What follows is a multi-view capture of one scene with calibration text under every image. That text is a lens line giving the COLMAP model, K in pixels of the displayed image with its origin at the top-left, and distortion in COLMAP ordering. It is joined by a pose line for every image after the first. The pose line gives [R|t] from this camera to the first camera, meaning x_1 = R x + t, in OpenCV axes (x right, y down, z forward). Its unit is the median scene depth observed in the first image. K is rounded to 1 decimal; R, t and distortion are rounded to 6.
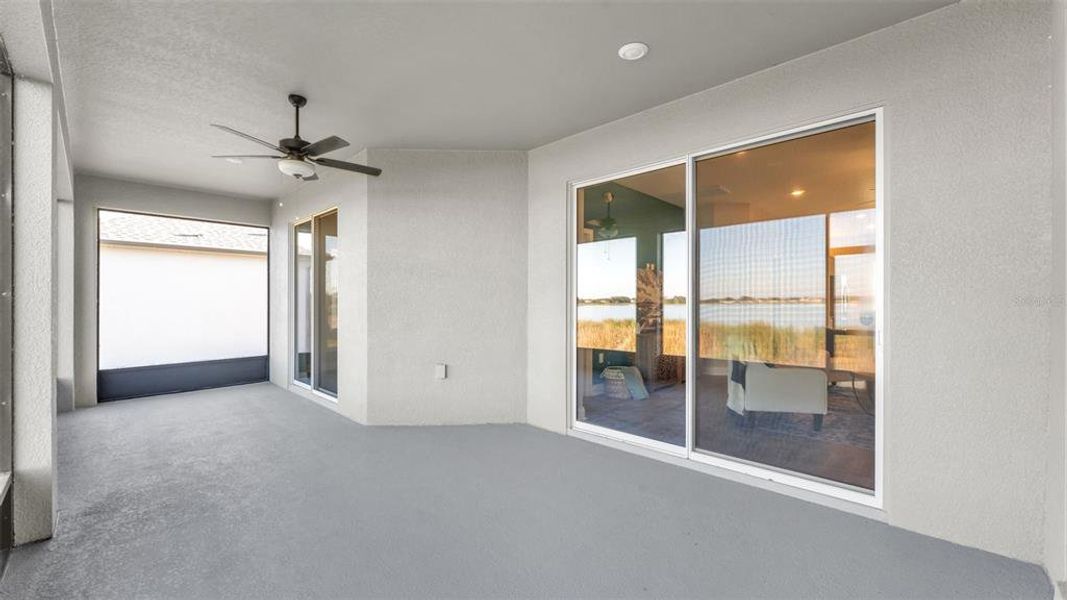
lens RADIAL K [[422.2, 0, 527.2], [0, 422.2, 300.3], [0, 0, 1]] dist [-0.002167, 0.000061]
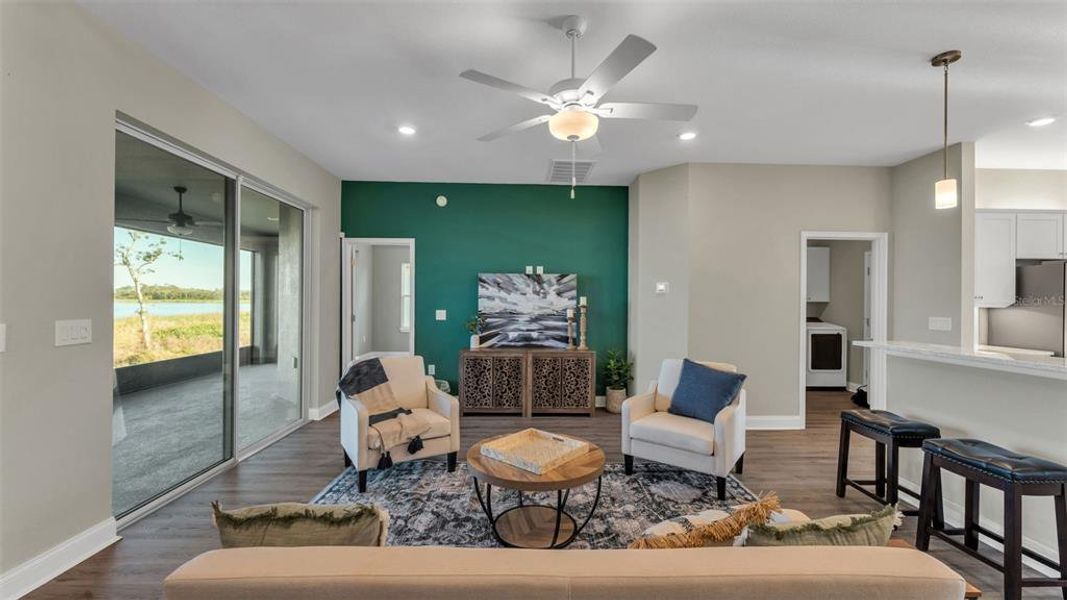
lens RADIAL K [[422.2, 0, 536.3], [0, 422.2, 300.8], [0, 0, 1]] dist [-0.002167, 0.000061]
pose [[0.729461, -0.004560, -0.684007, 0.914773], [-0.003712, 0.999937, -0.010624, -0.010592], [0.684012, 0.010288, 0.729398, 0.419825]]
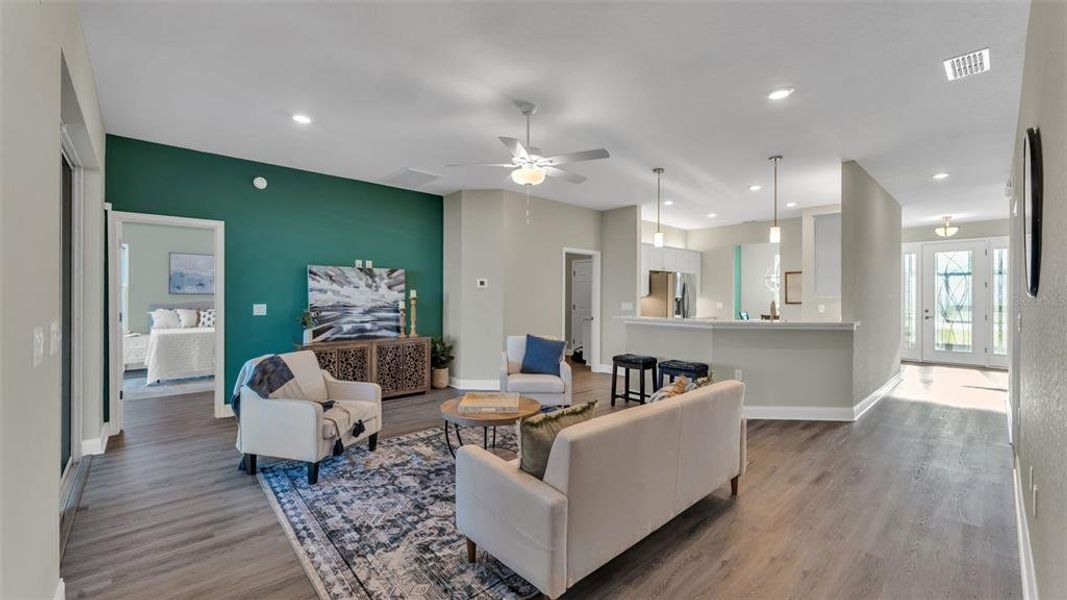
lens RADIAL K [[422.2, 0, 531.0], [0, 422.2, 295.8], [0, 0, 1]] dist [-0.002167, 0.000061]
pose [[0.998836, -0.005095, -0.047967, 0.715039], [0.004975, 0.999984, -0.002630, -0.010972], [0.047979, 0.002388, 0.998845, 0.163201]]
